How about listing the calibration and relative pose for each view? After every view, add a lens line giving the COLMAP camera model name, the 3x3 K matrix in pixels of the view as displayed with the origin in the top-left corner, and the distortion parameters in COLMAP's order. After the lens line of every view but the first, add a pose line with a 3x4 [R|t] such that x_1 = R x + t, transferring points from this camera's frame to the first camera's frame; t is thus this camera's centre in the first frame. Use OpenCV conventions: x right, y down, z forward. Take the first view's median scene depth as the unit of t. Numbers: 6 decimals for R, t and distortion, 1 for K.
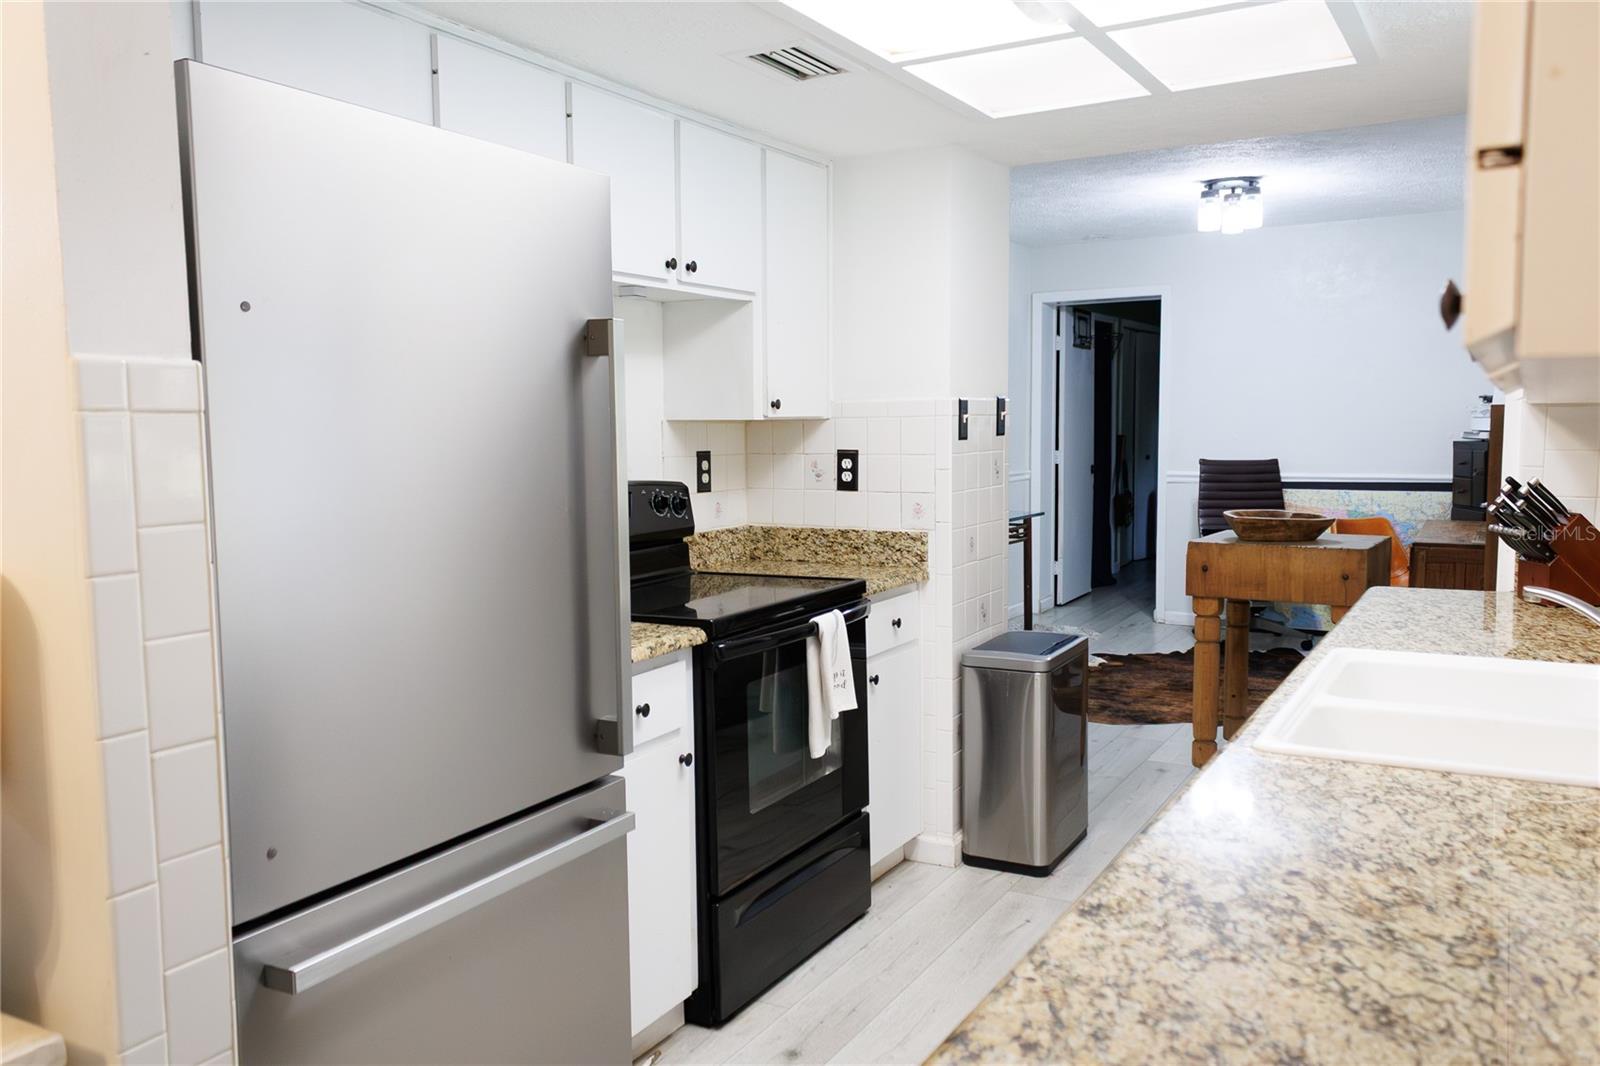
lens RADIAL K [[1285.5, 0, 793.1], [0, 1285.5, 537.1], [0, 0, 1]] dist [0.029420, -0.027514]
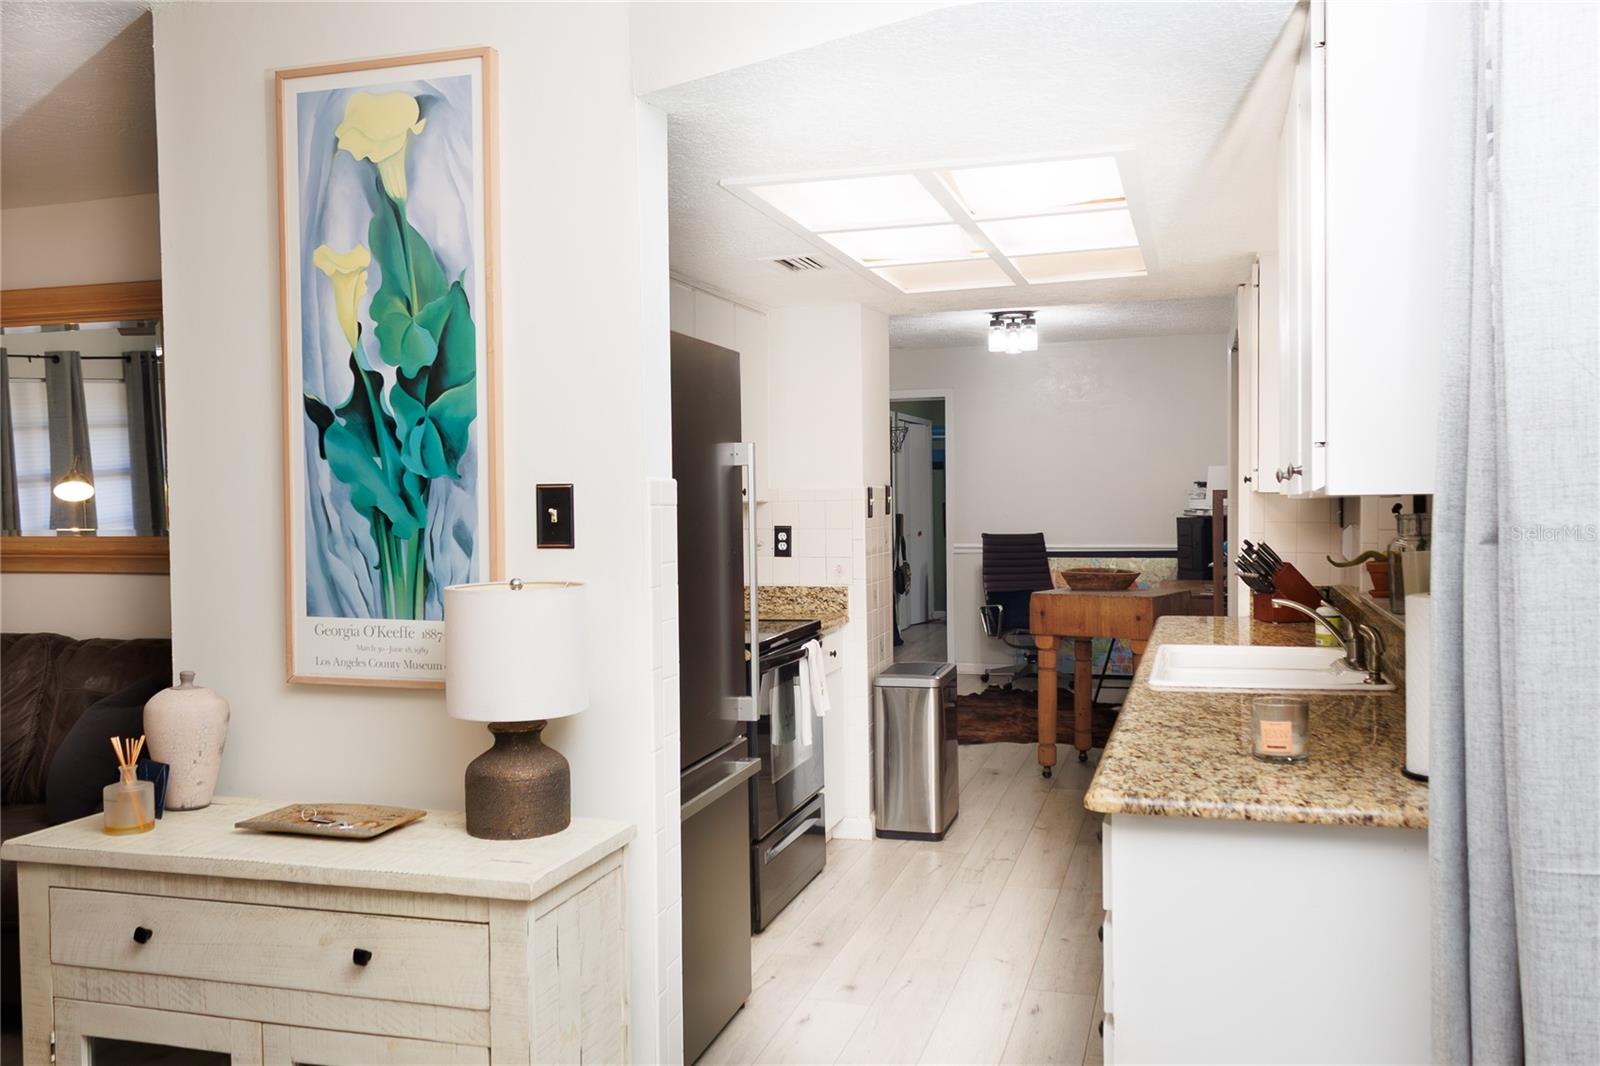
lens RADIAL K [[1285.5, 0, 810.1], [0, 1285.5, 529.6], [0, 0, 1]] dist [0.029420, -0.027514]
pose [[0.976784, -0.007889, 0.214079, -0.212557], [0.022321, 0.997630, -0.065079, 0.022314], [-0.213059, 0.068346, 0.974646, -0.291065]]
